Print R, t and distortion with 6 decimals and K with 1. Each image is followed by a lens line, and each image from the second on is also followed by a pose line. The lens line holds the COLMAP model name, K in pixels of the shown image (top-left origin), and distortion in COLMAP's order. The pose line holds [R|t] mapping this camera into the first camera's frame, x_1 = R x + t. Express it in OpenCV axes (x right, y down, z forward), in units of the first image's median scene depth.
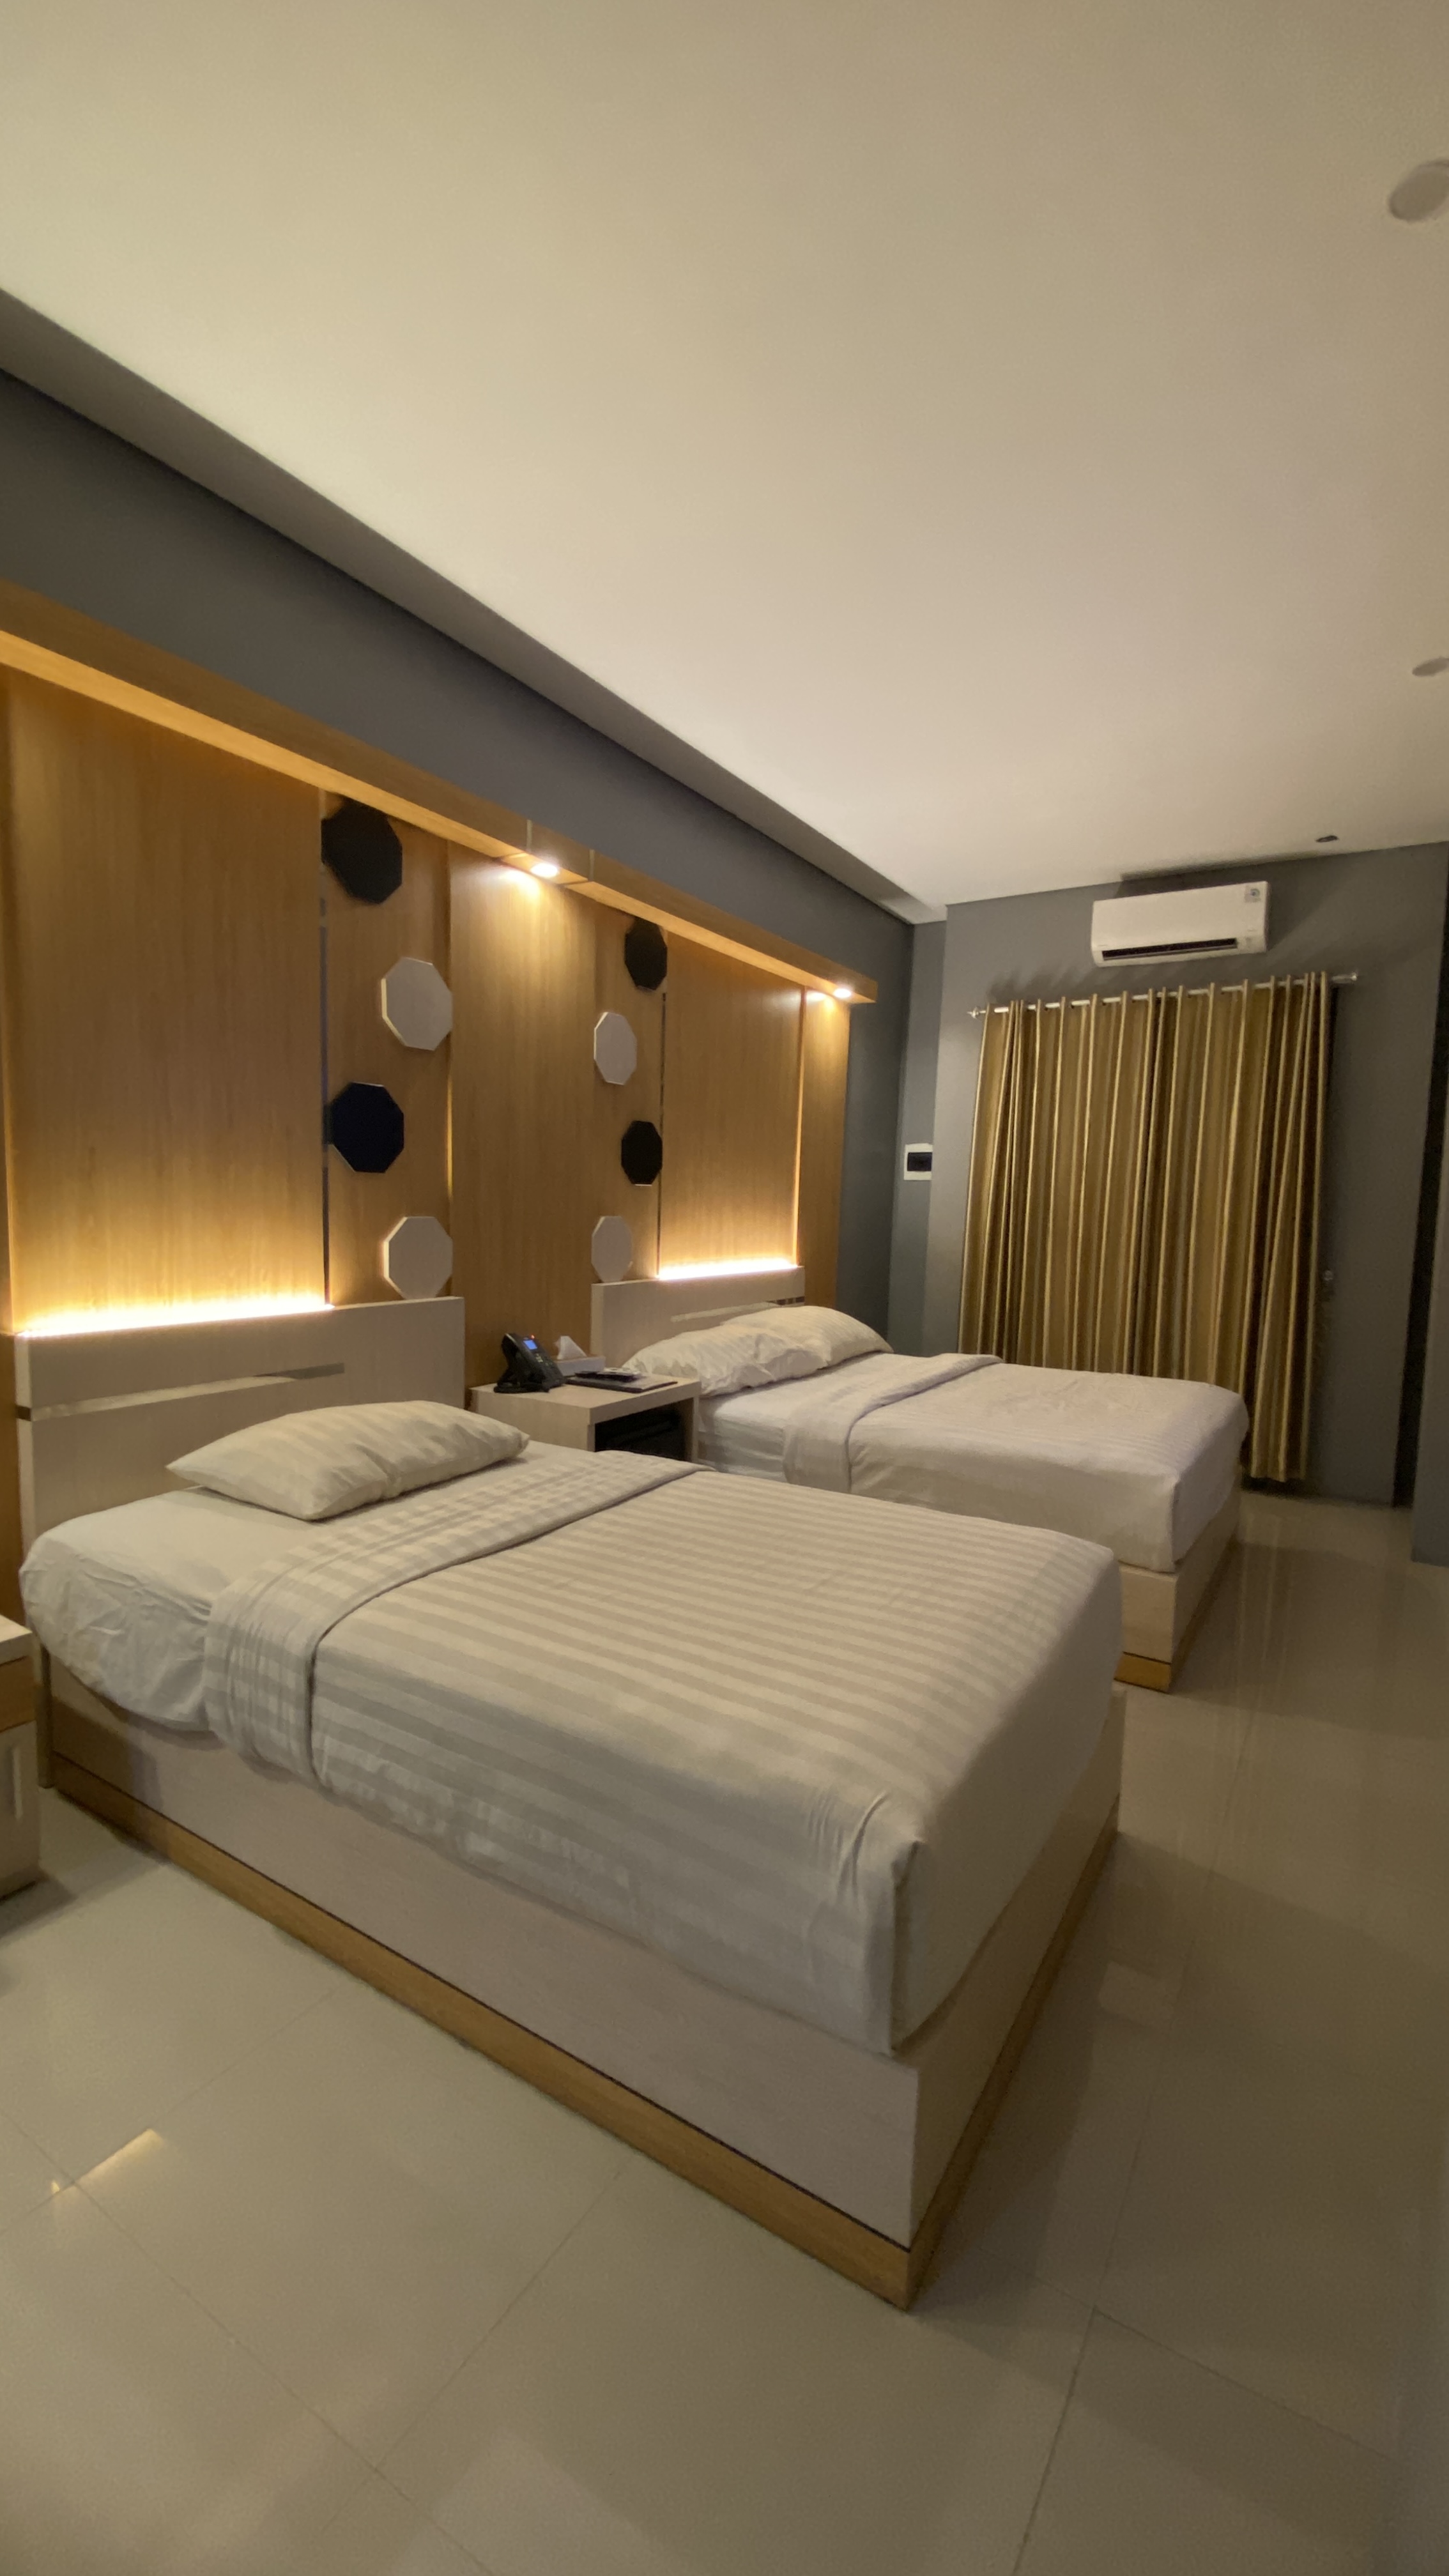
lens RADIAL K [[1031.6, 0, 733.2], [0, 1031.6, 1293.9], [0, 0, 1]] dist [-0.000490, -0.007621]
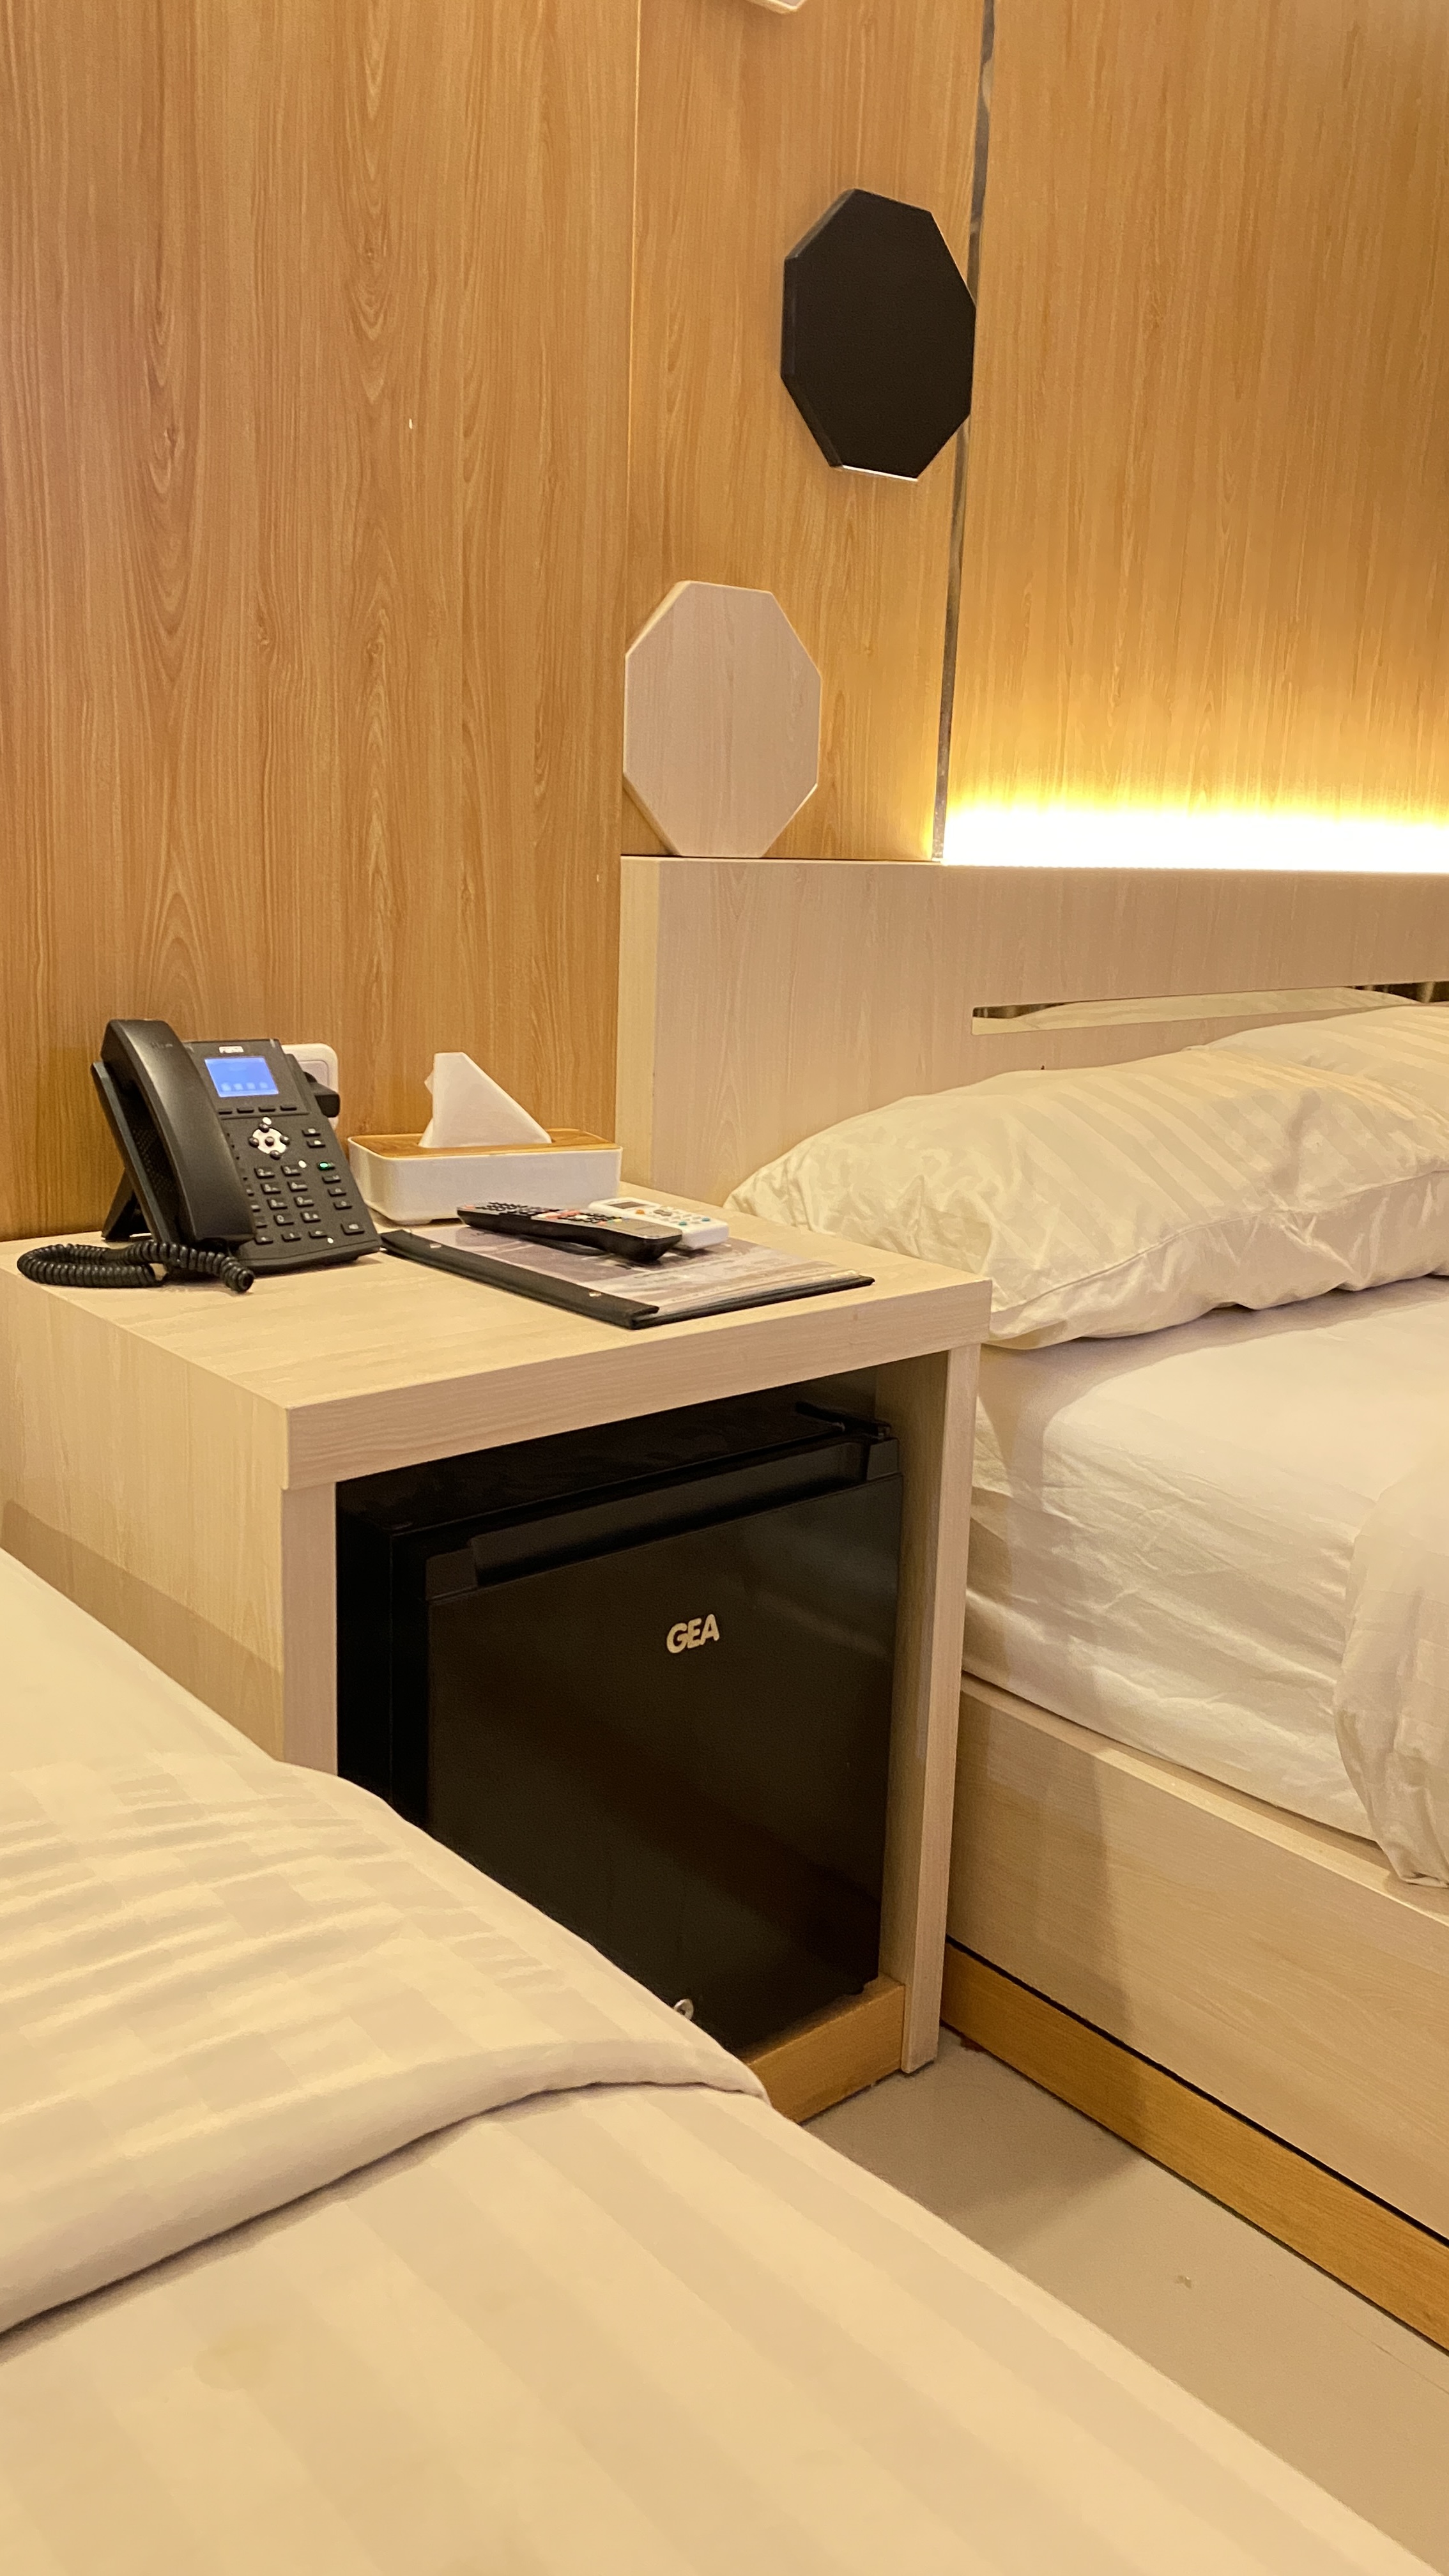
lens RADIAL K [[1935.1, 0, 787.4], [0, 1935.1, 1257.5], [0, 0, 1]] dist [0.009996, -0.016293]
pose [[0.956497, 0.077855, -0.281164, 0.041590], [-0.042562, 0.990662, 0.129525, 0.025197], [0.288622, -0.111923, 0.950879, 0.552885]]
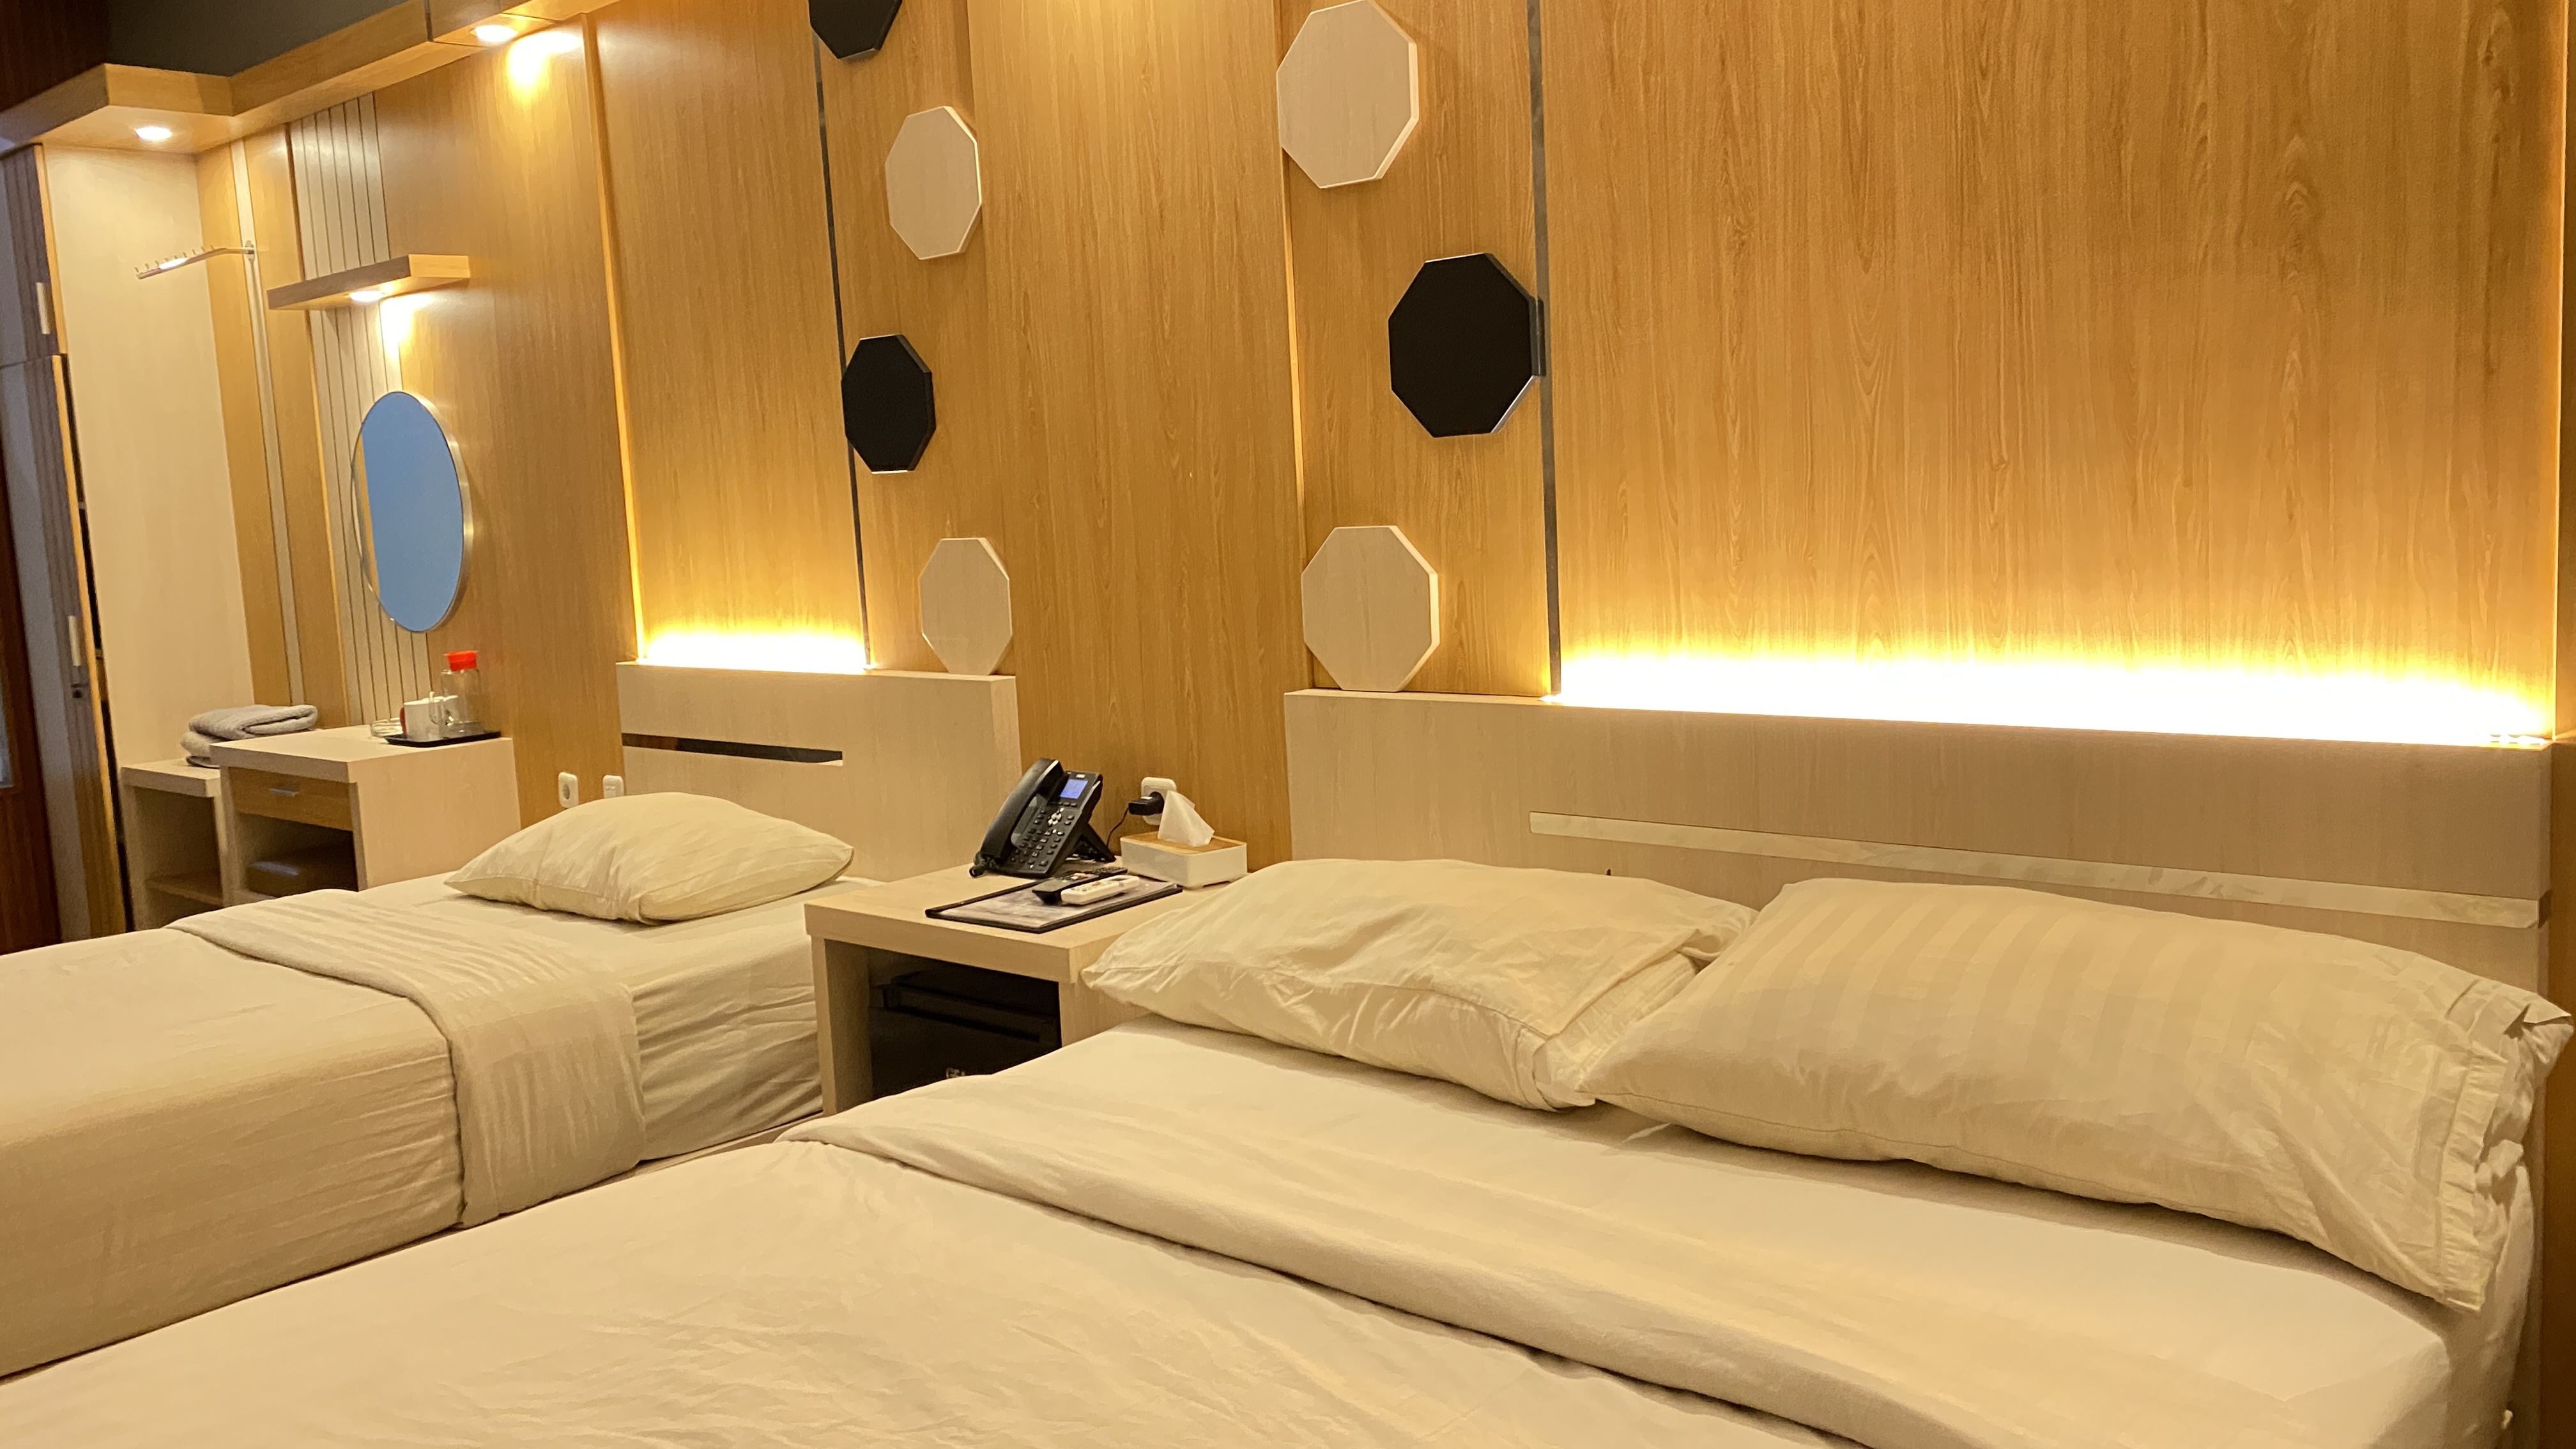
lens RADIAL K [[1935.1, 0, 1289.4], [0, 1935.1, 711.2], [0, 0, 1]] dist [0.009996, -0.016293]
pose [[-0.154603, 0.109116, -0.981933, 0.635898], [-0.038463, 0.992464, 0.116342, -0.091256], [0.987228, 0.055755, -0.149241, 1.109163]]
